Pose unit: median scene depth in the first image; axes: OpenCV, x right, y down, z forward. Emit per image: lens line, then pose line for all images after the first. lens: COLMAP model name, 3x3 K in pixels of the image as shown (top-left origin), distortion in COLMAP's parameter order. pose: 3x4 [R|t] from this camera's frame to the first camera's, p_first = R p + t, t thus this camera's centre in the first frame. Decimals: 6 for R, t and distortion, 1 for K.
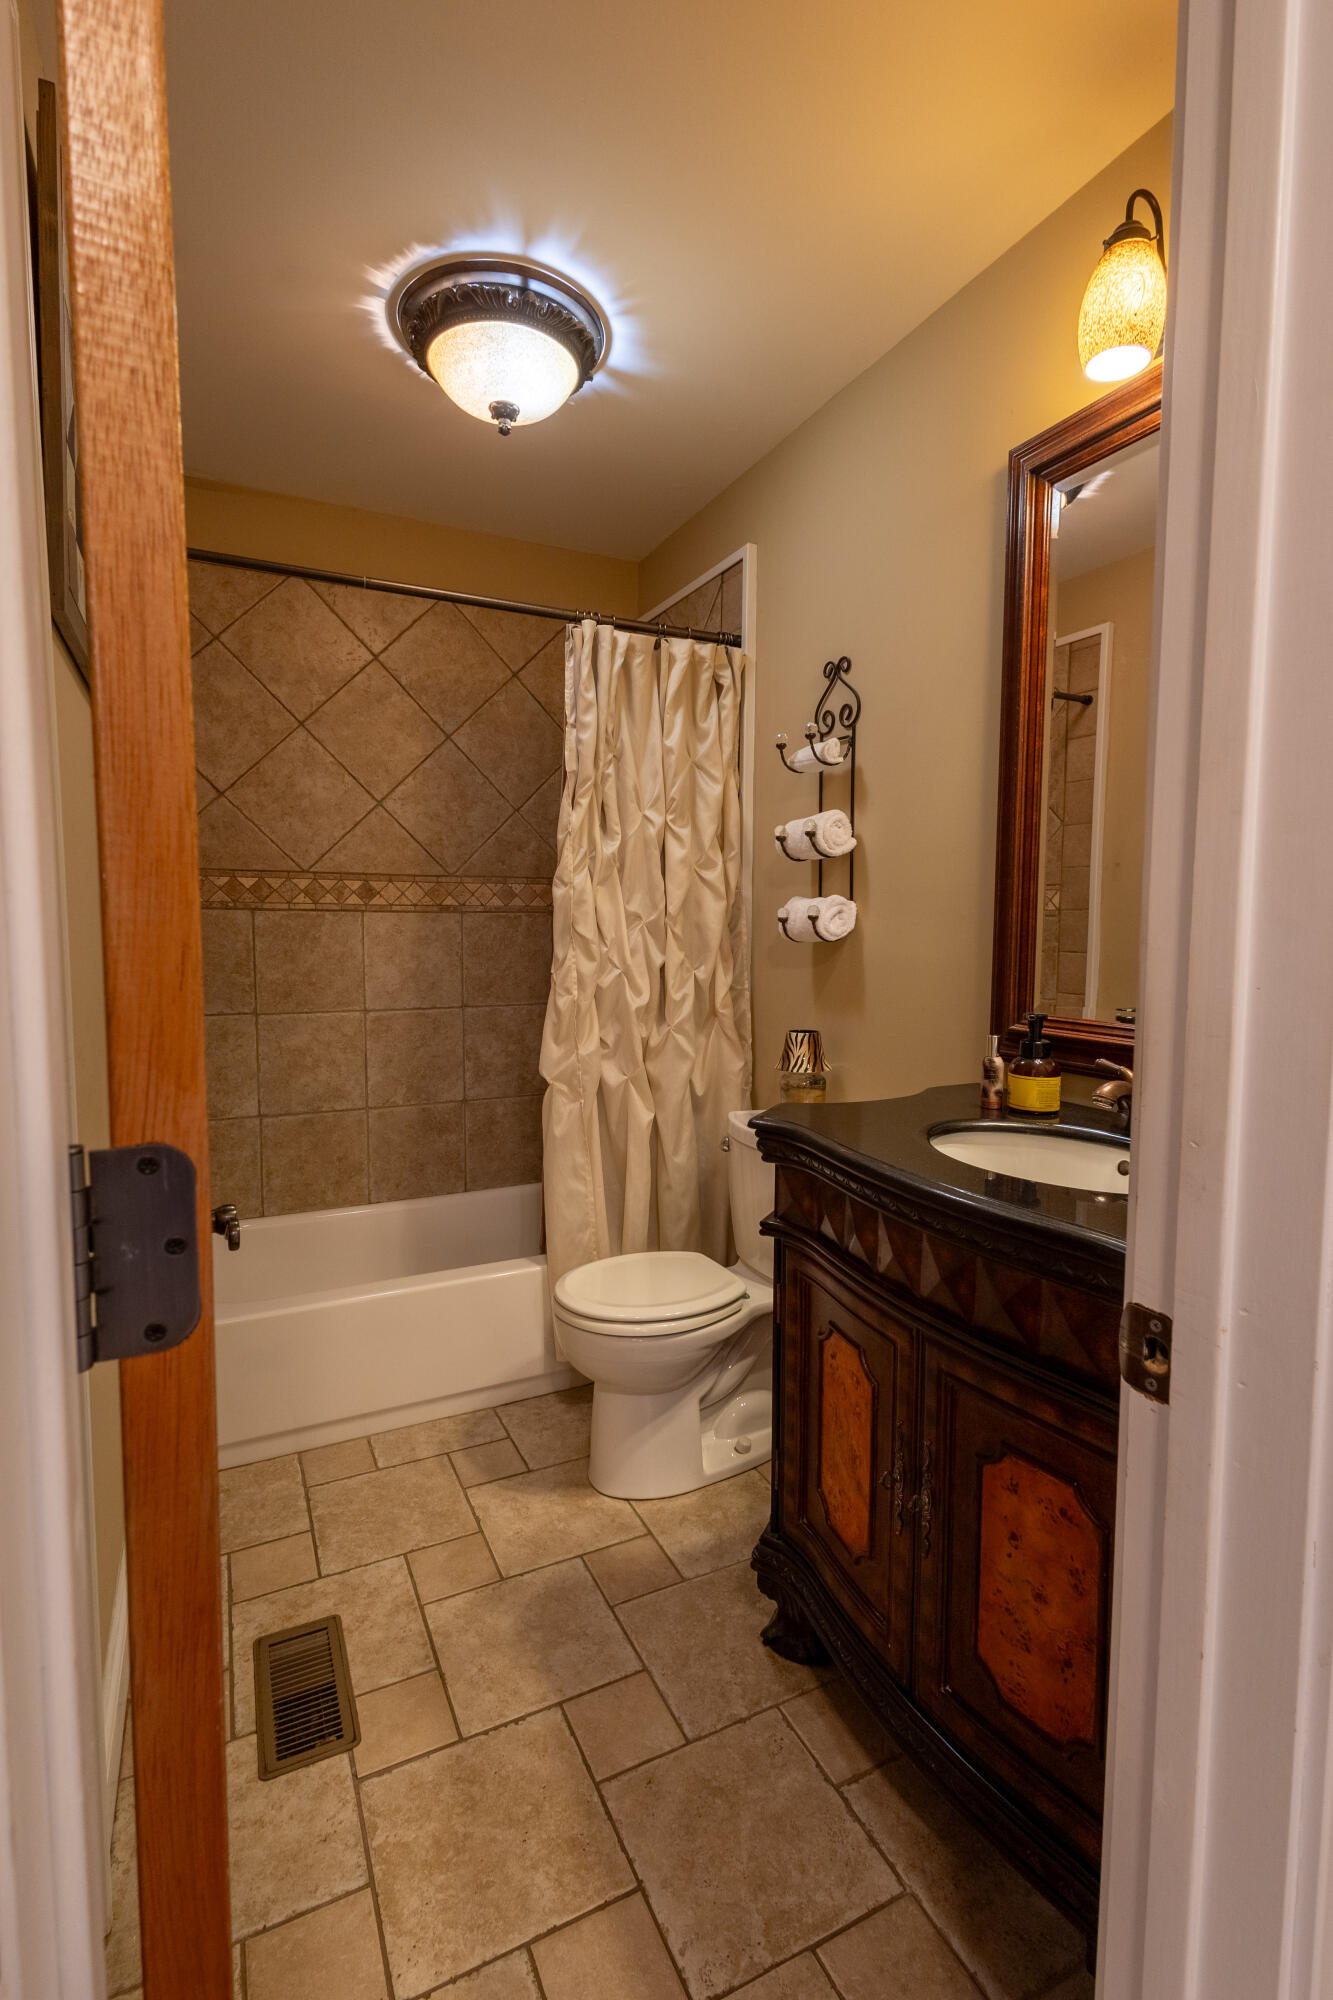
lens RADIAL K [[916.8, 0, 665.4], [0, 916.8, 995.7], [0, 0, 1]] dist [0.013778, -0.004699]
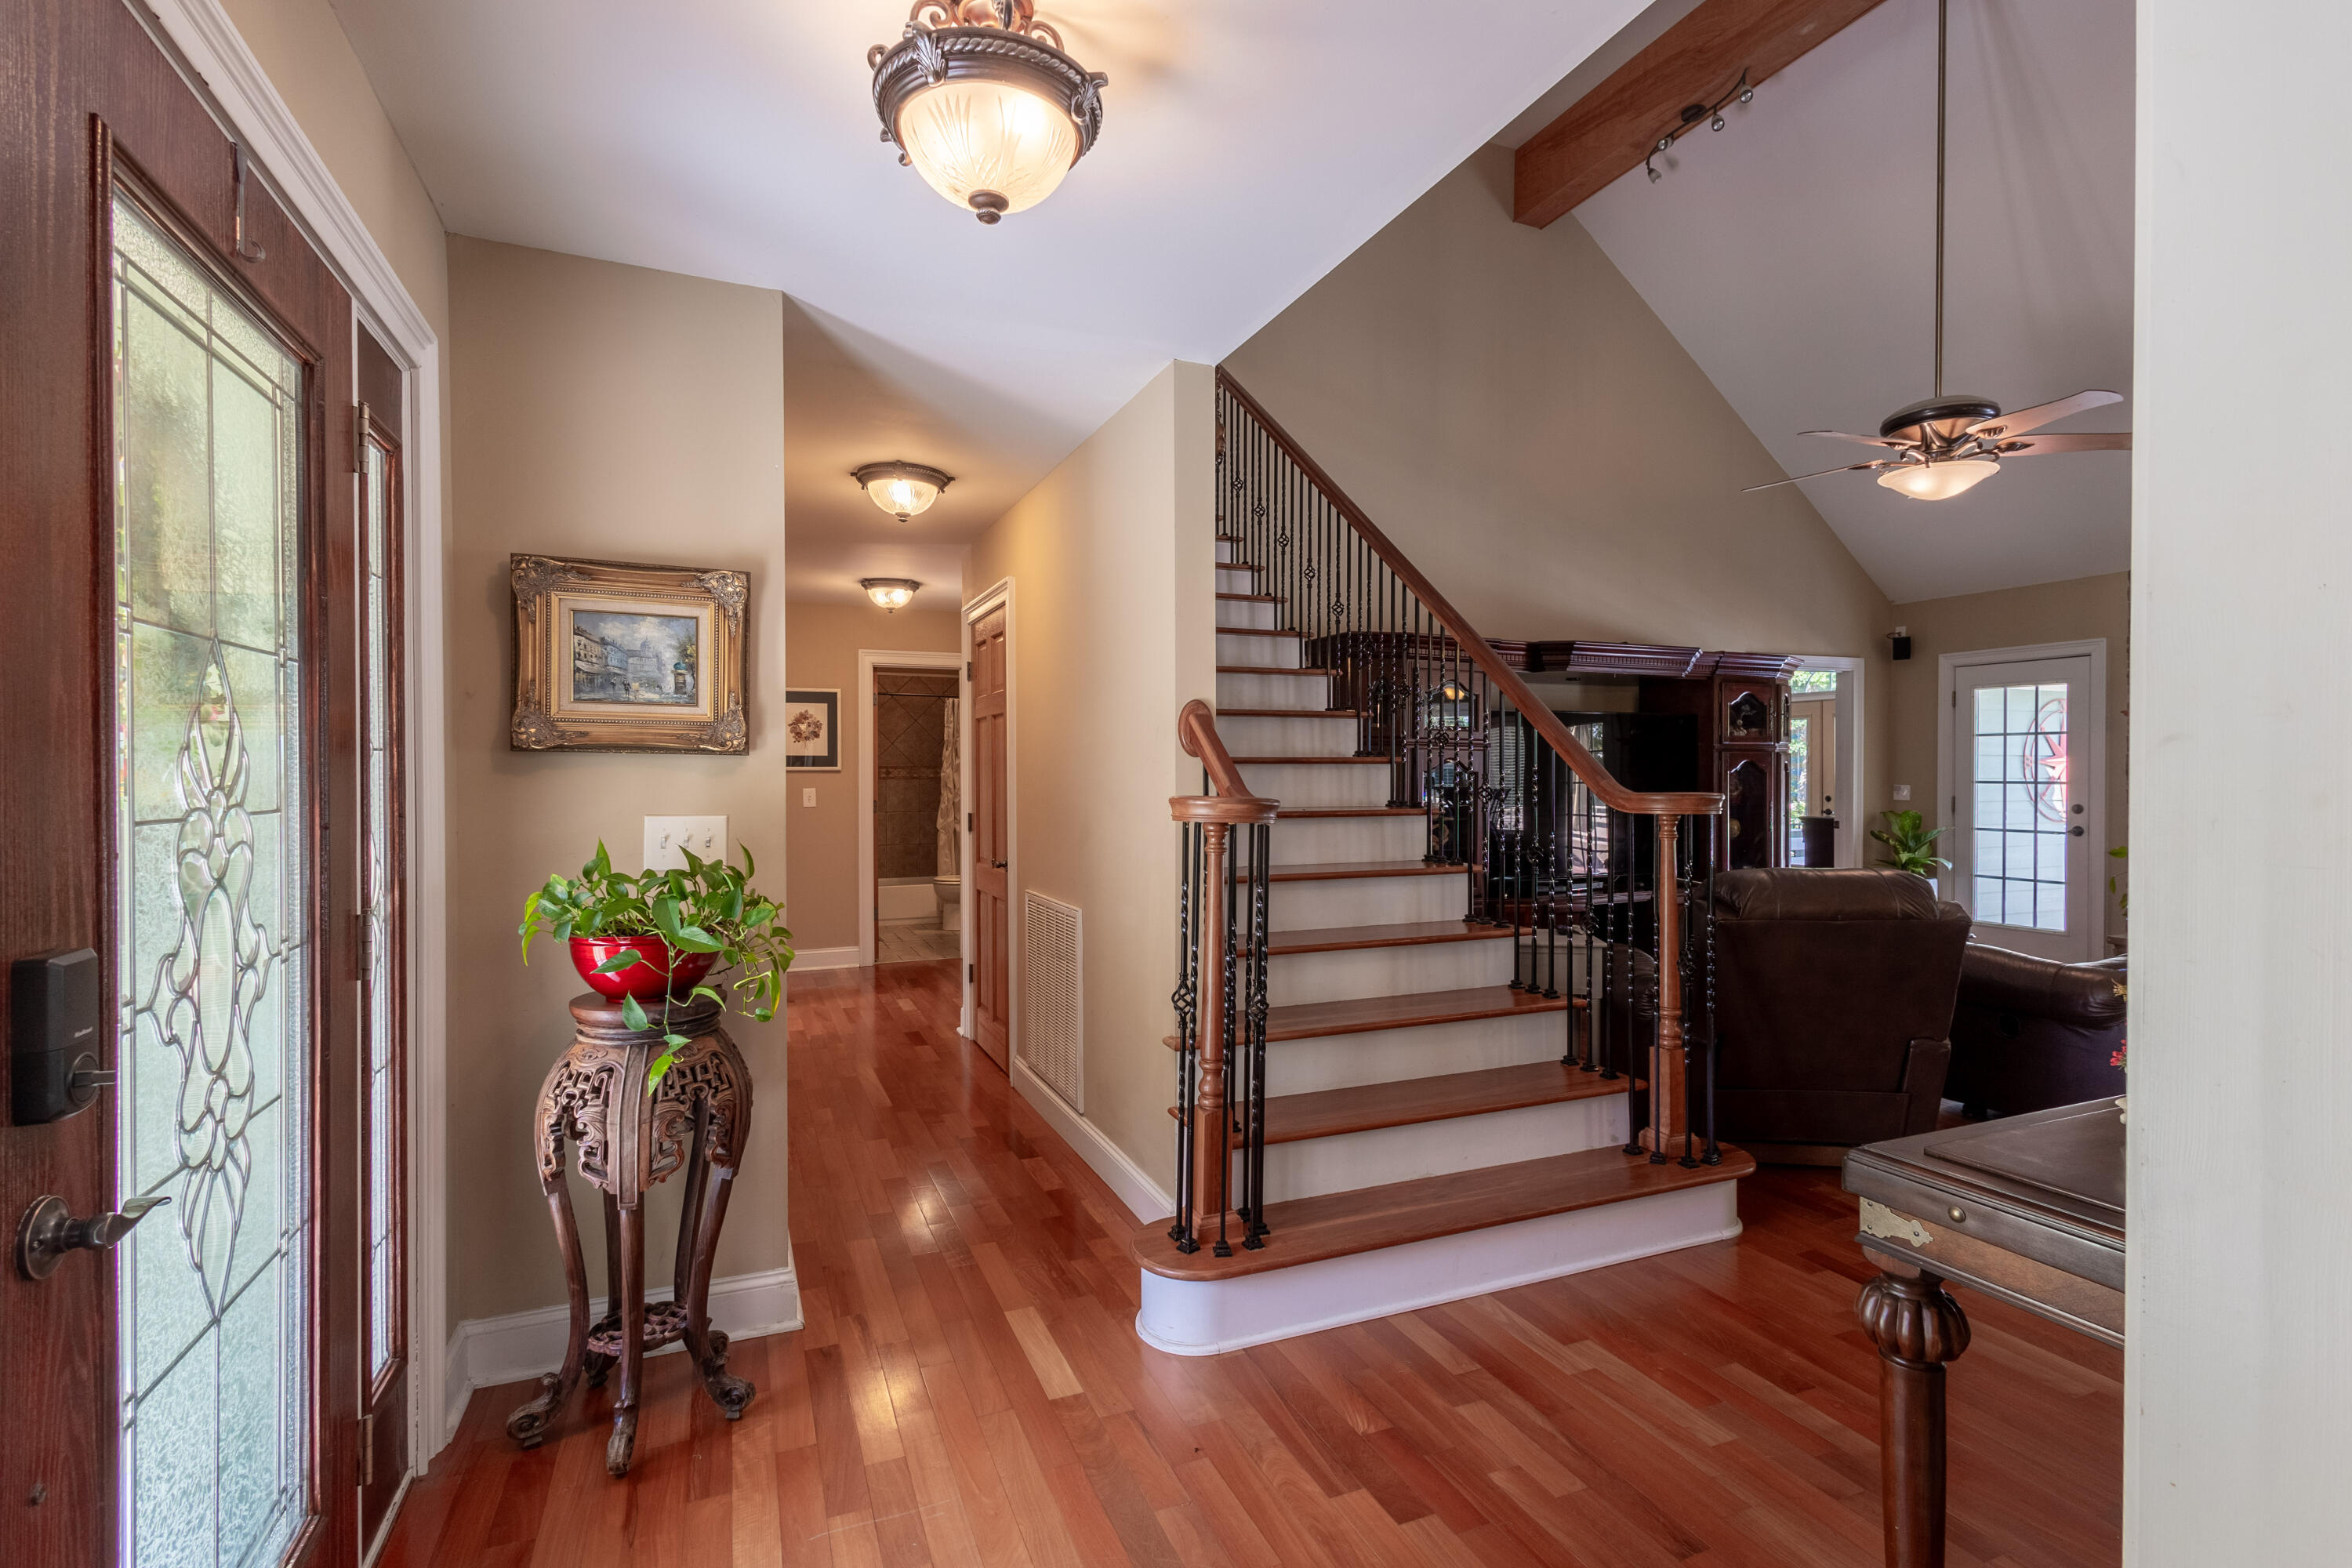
lens RADIAL K [[1078.2, 0, 1170.7], [0, 1078.2, 782.2], [0, 0, 1]] dist [0.013778, -0.004699]
pose [[0.998171, -0.002627, -0.060393, 0.816788], [-0.001787, 0.997336, -0.072918, 0.175499], [0.060423, 0.072893, 0.995508, -2.472138]]
